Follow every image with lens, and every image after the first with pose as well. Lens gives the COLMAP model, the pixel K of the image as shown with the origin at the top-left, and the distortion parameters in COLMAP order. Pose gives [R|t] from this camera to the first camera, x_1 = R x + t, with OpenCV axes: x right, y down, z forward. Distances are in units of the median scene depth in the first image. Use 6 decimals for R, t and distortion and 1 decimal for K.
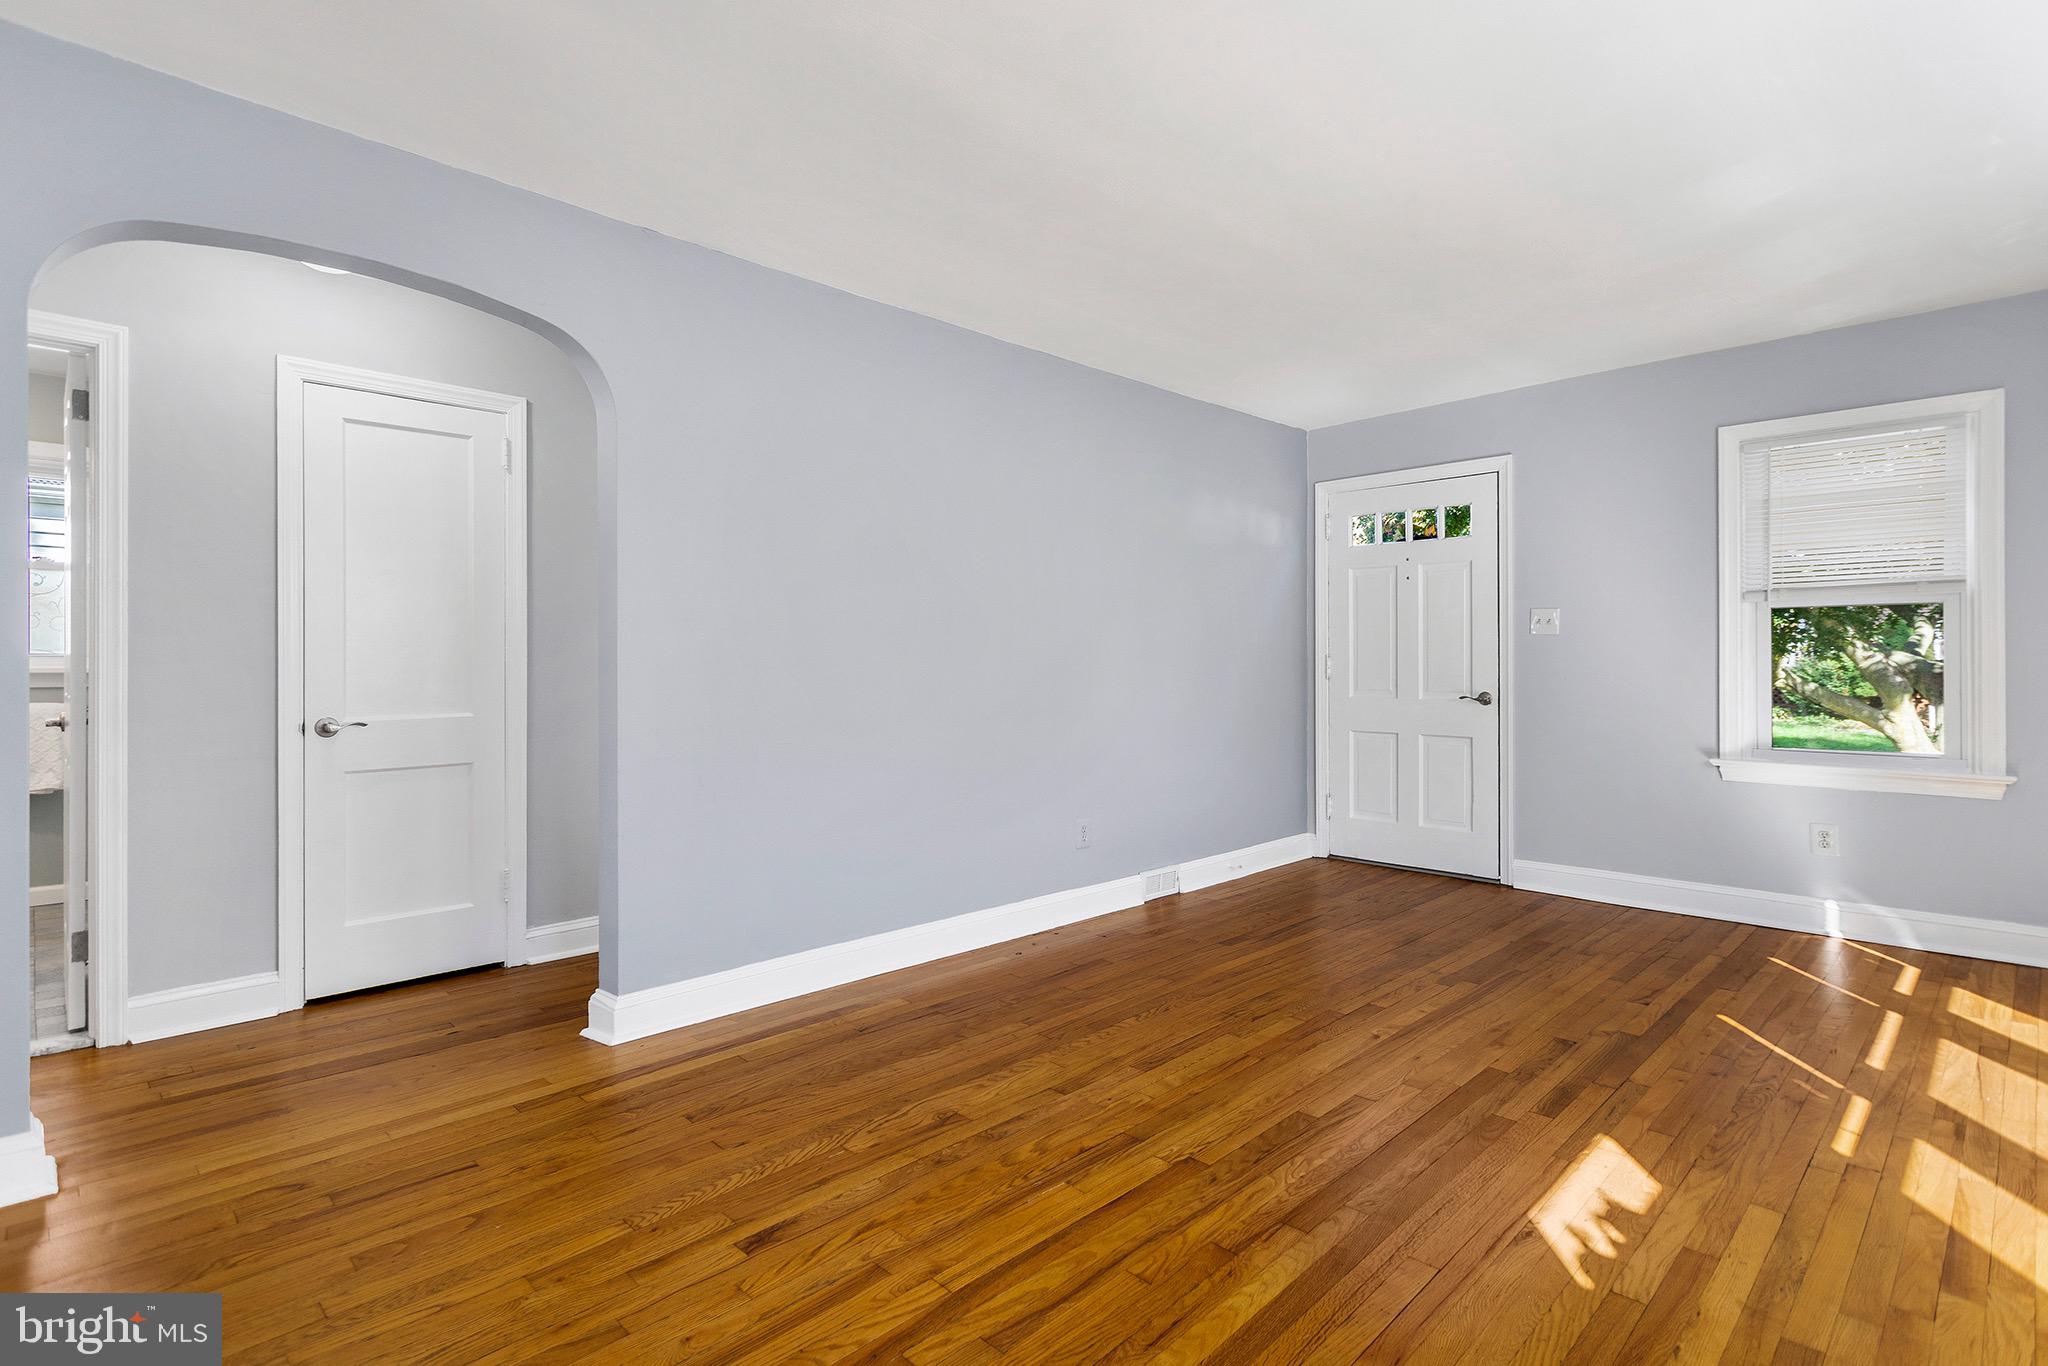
lens RADIAL K [[976.3, 0, 965.0], [0, 976.3, 661.3], [0, 0, 1]] dist [0.000845, -0.000020]
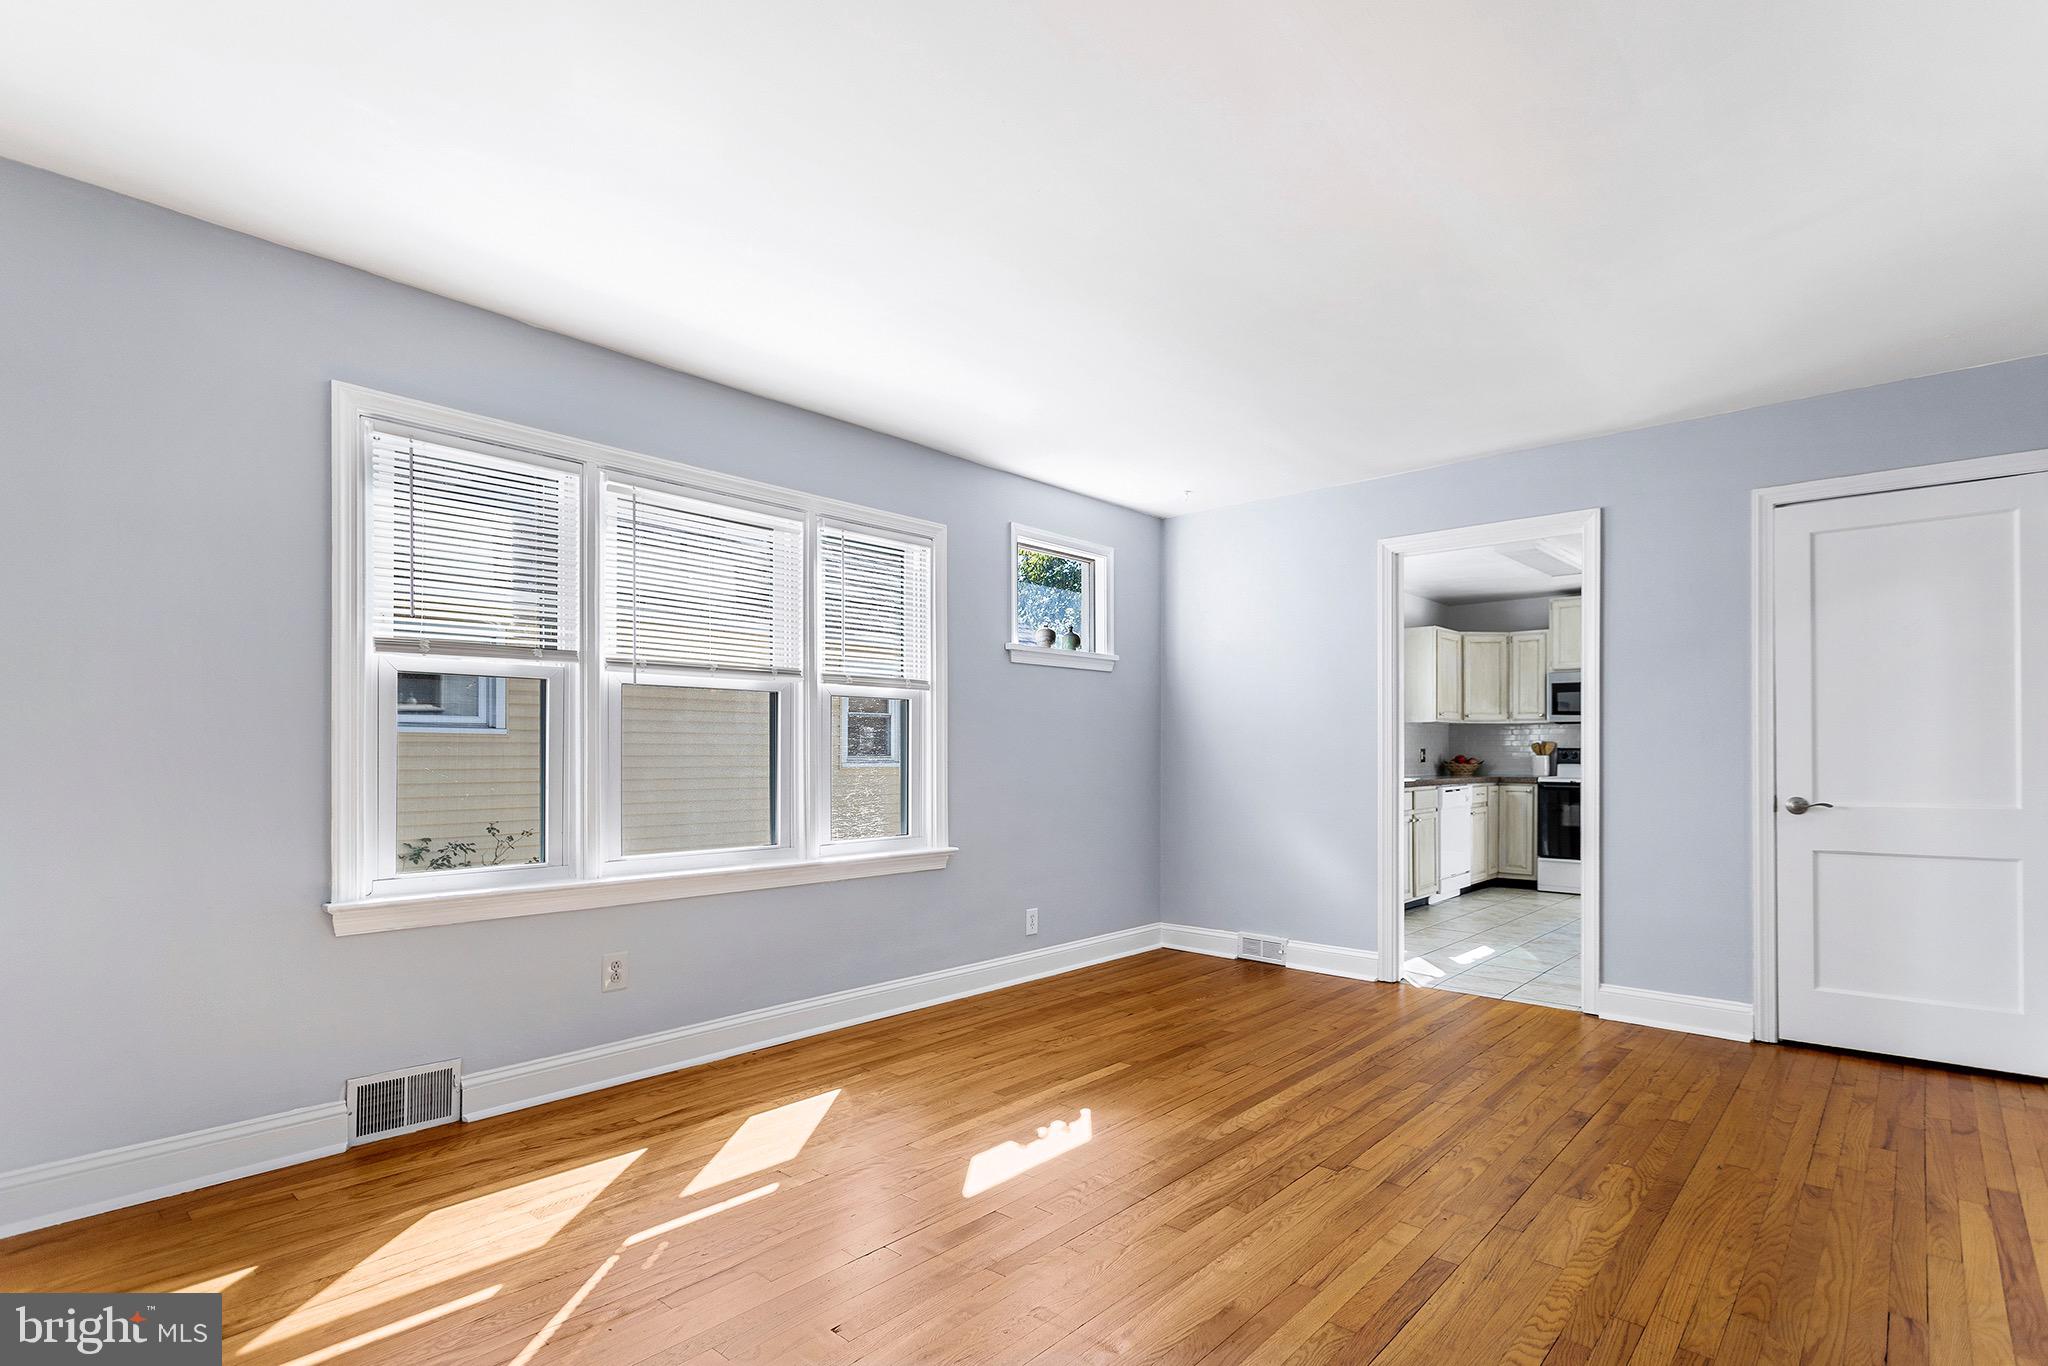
lens RADIAL K [[1019.6, 0, 1021.9], [0, 1019.6, 744.0], [0, 0, 1]] dist [0.001288, 0.000225]
pose [[-0.994360, 0.000770, -0.106054, 0.597981], [0.001895, 0.999943, -0.010506, 0.007839], [0.106039, -0.010648, -0.994305, 1.775777]]
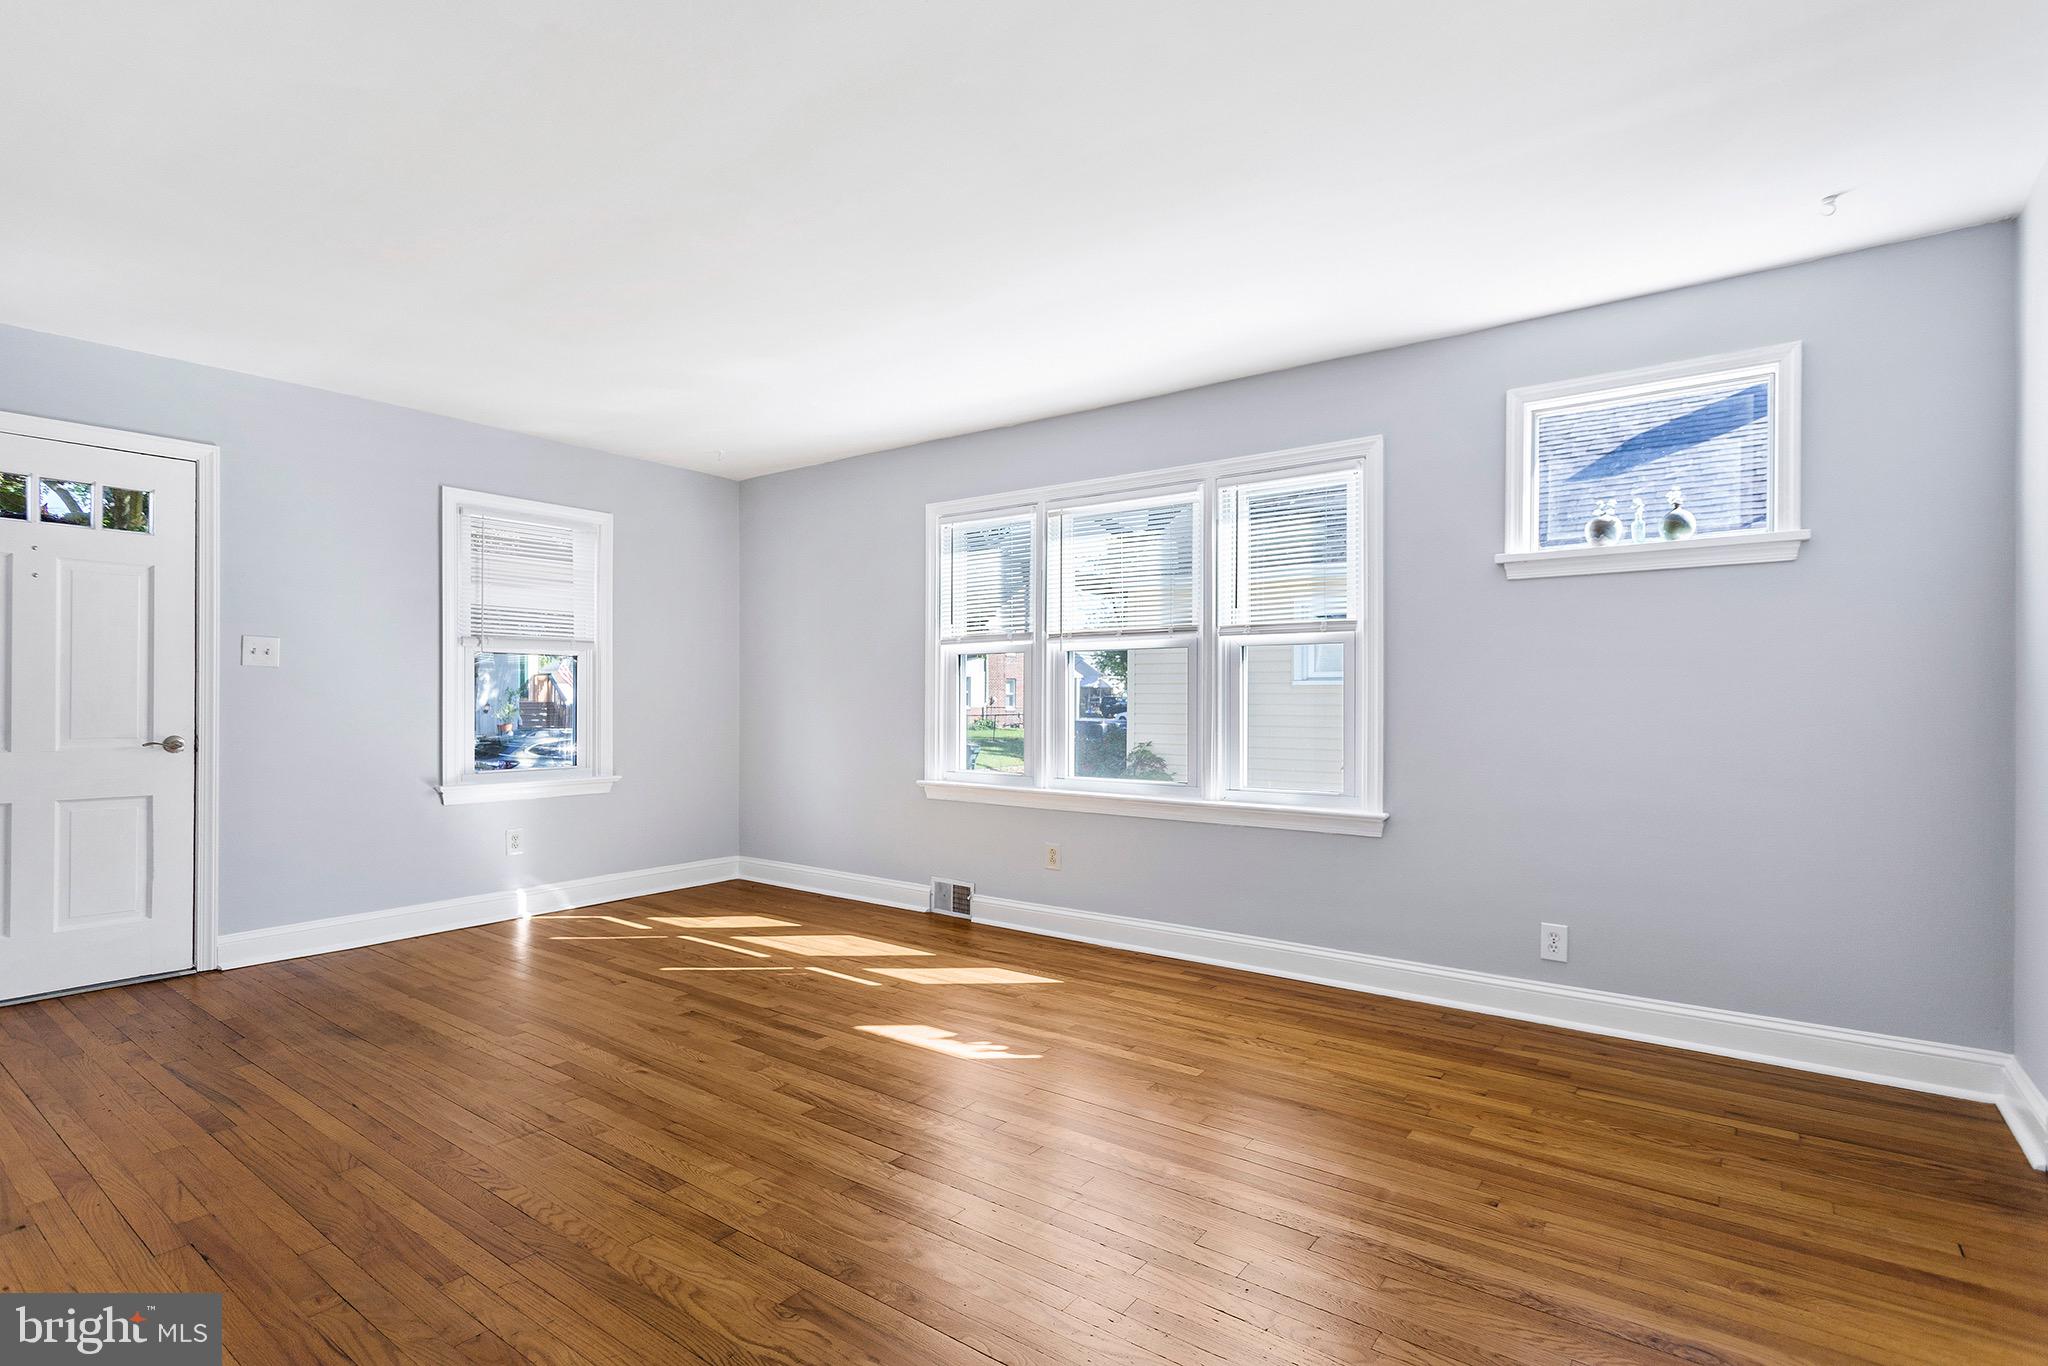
lens RADIAL K [[1009.6, 0, 1024.0], [0, 1009.6, 683.0], [0, 0, 1]] dist [0.001140, 0.000701]
pose [[-0.181722, 0.016772, 0.983207, -0.724824], [-0.001347, 0.999849, -0.017305, 0.003433], [-0.983349, -0.004469, -0.181672, 0.864431]]
